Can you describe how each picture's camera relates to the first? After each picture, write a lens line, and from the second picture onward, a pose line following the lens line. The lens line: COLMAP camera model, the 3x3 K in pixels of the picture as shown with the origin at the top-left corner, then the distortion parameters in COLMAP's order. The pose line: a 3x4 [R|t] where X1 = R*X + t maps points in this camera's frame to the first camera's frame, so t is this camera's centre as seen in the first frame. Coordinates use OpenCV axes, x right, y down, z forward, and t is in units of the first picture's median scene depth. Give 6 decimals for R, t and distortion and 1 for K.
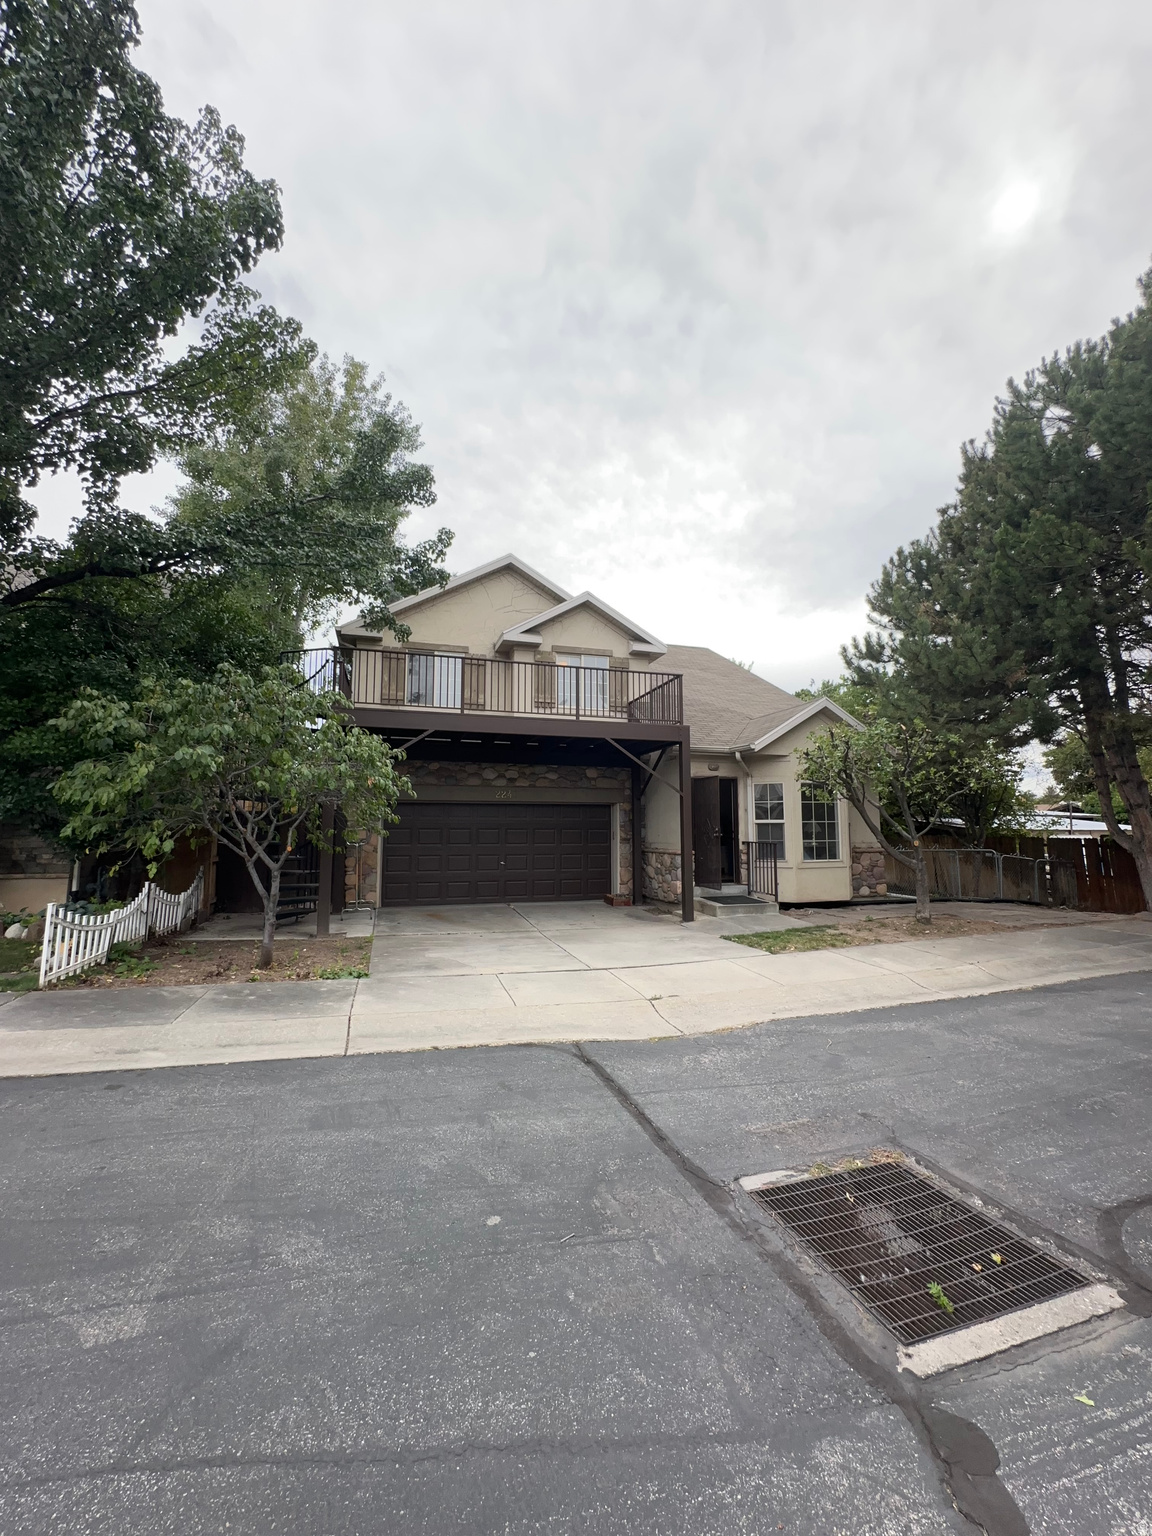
lens RADIAL K [[614.0, 0, 578.8], [0, 614.0, 766.7], [0, 0, 1]] dist [-0.005233, 0.001426]
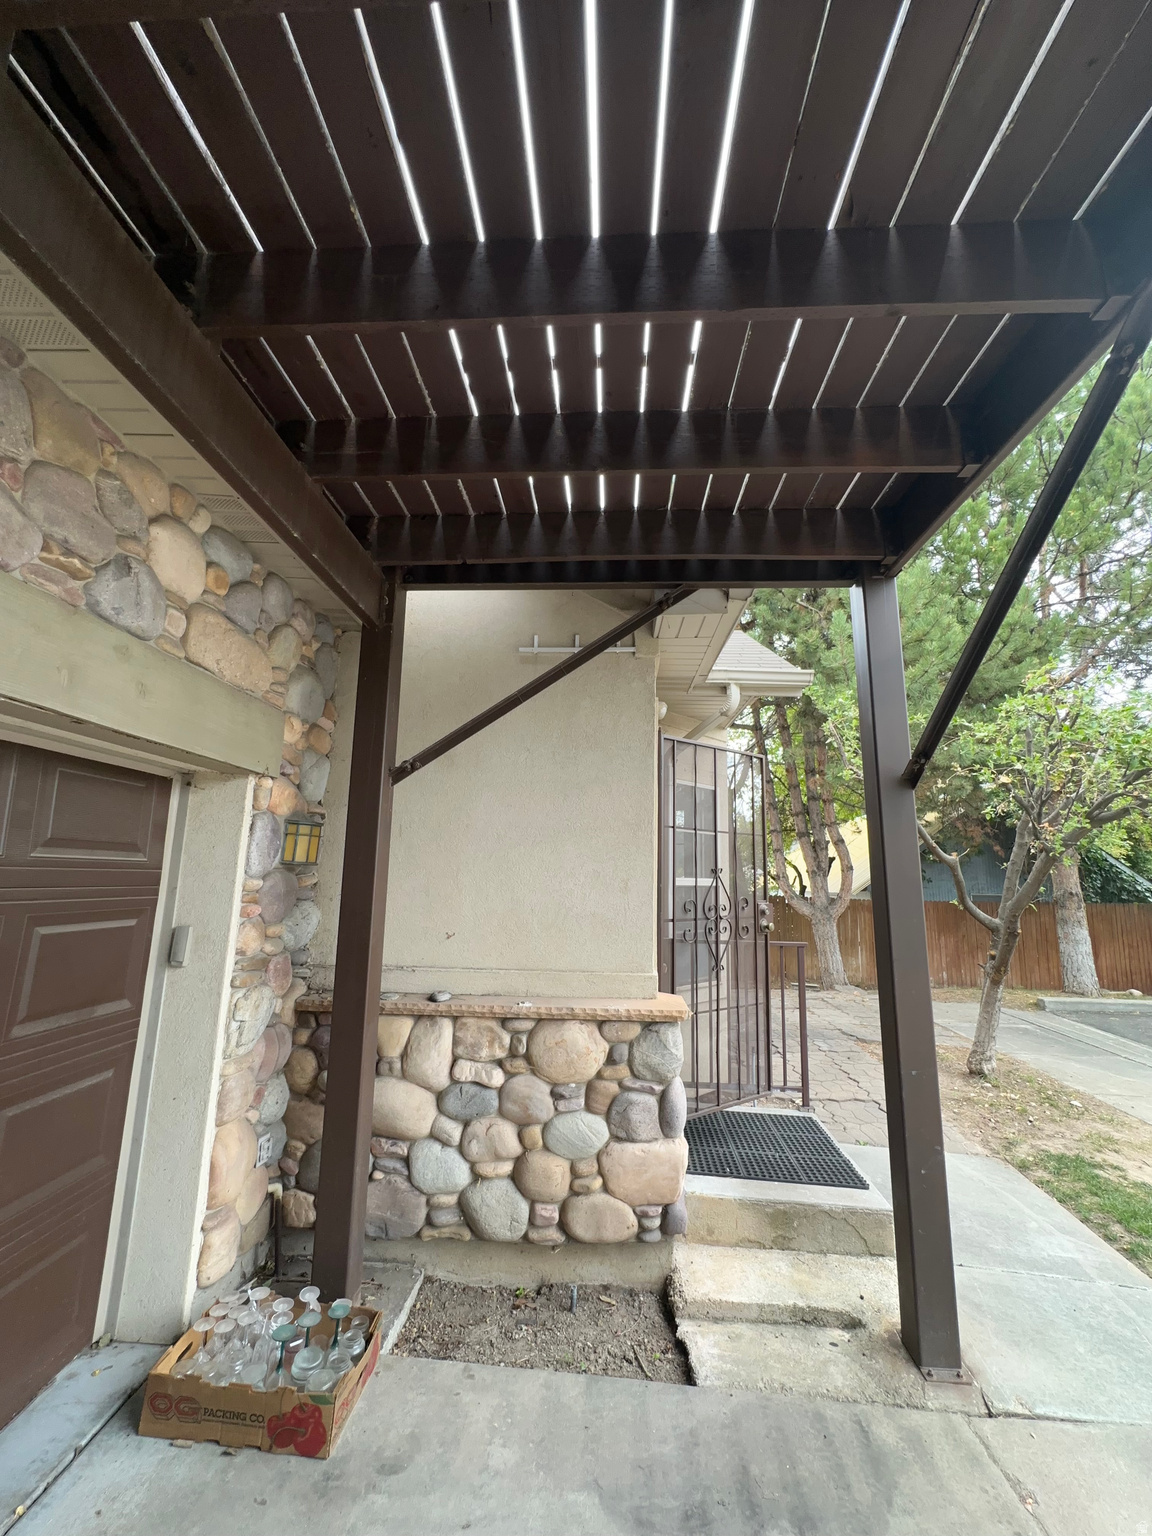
lens RADIAL K [[614.0, 0, 577.5], [0, 614.0, 767.7], [0, 0, 1]] dist [-0.005233, 0.001426]
pose [[0.358358, 0.166923, 0.918540, -0.213366], [-0.112751, 0.984422, -0.134907, 0.196265], [-0.926751, -0.055221, 0.371596, 2.284792]]
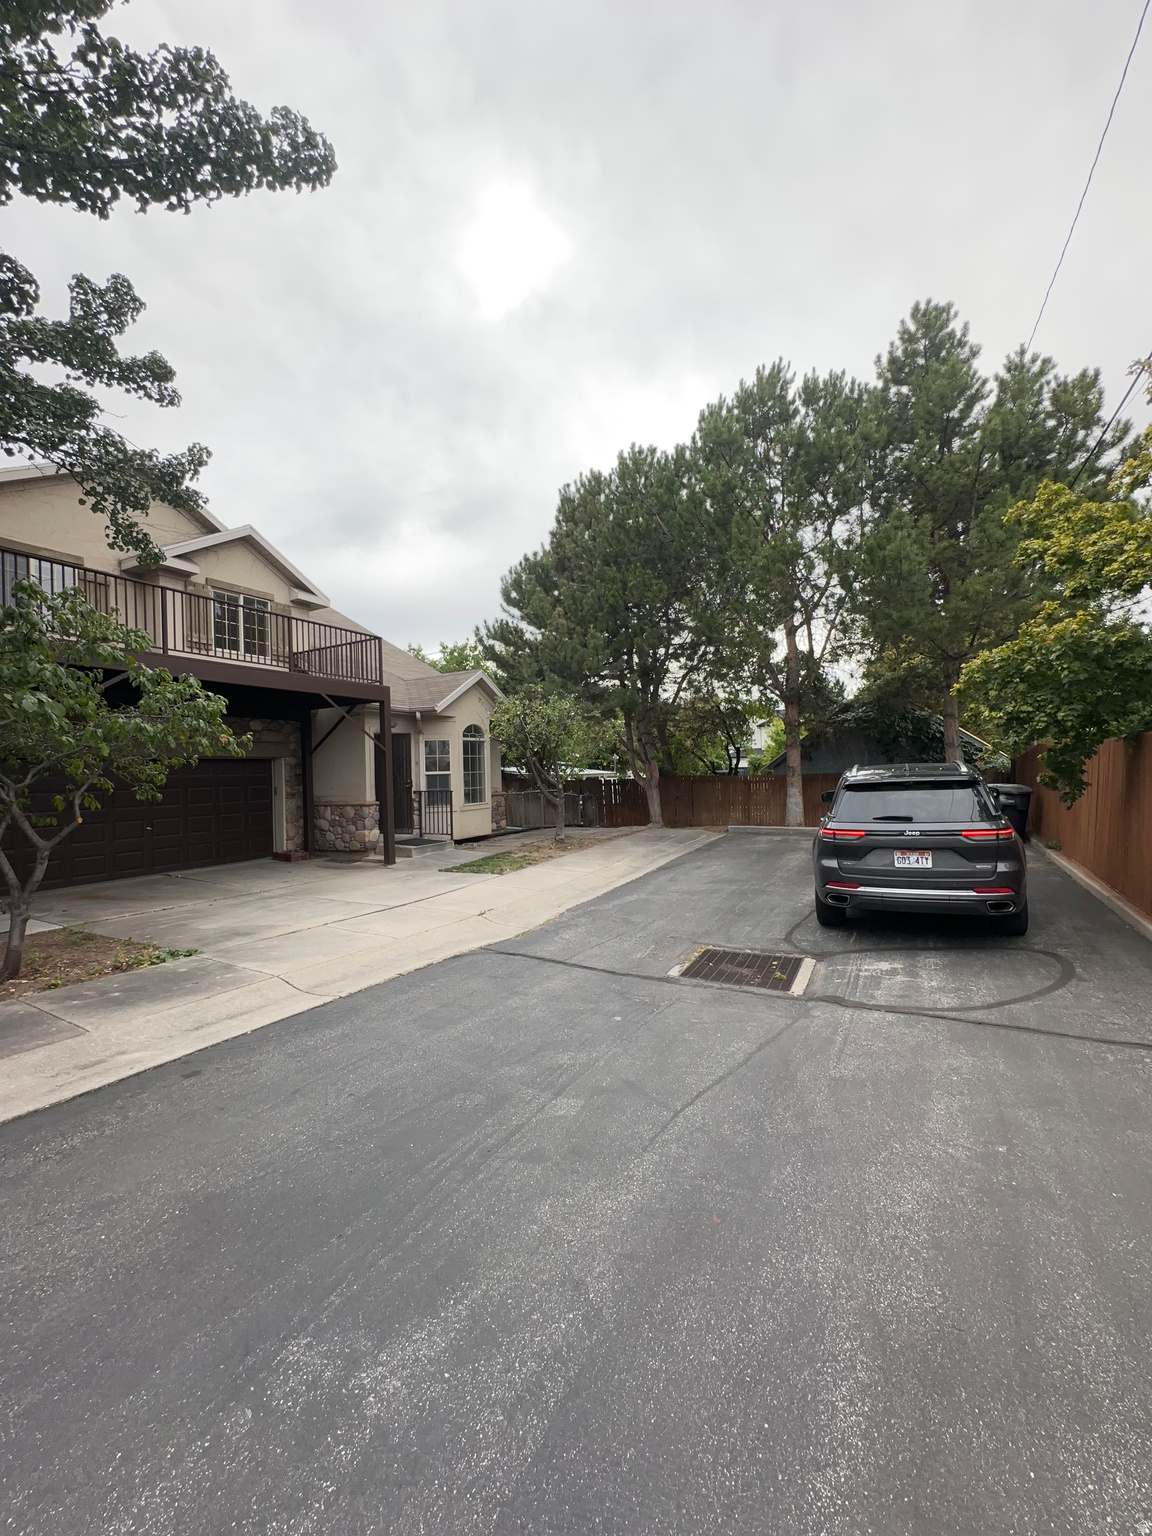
lens RADIAL K [[614.0, 0, 577.6], [0, 614.0, 766.8], [0, 0, 1]] dist [-0.005233, 0.001426]
pose [[0.714642, -0.015140, 0.699326, -0.767040], [-0.042153, 0.997017, 0.064662, -0.021031], [-0.698219, -0.075689, 0.711872, -0.028218]]
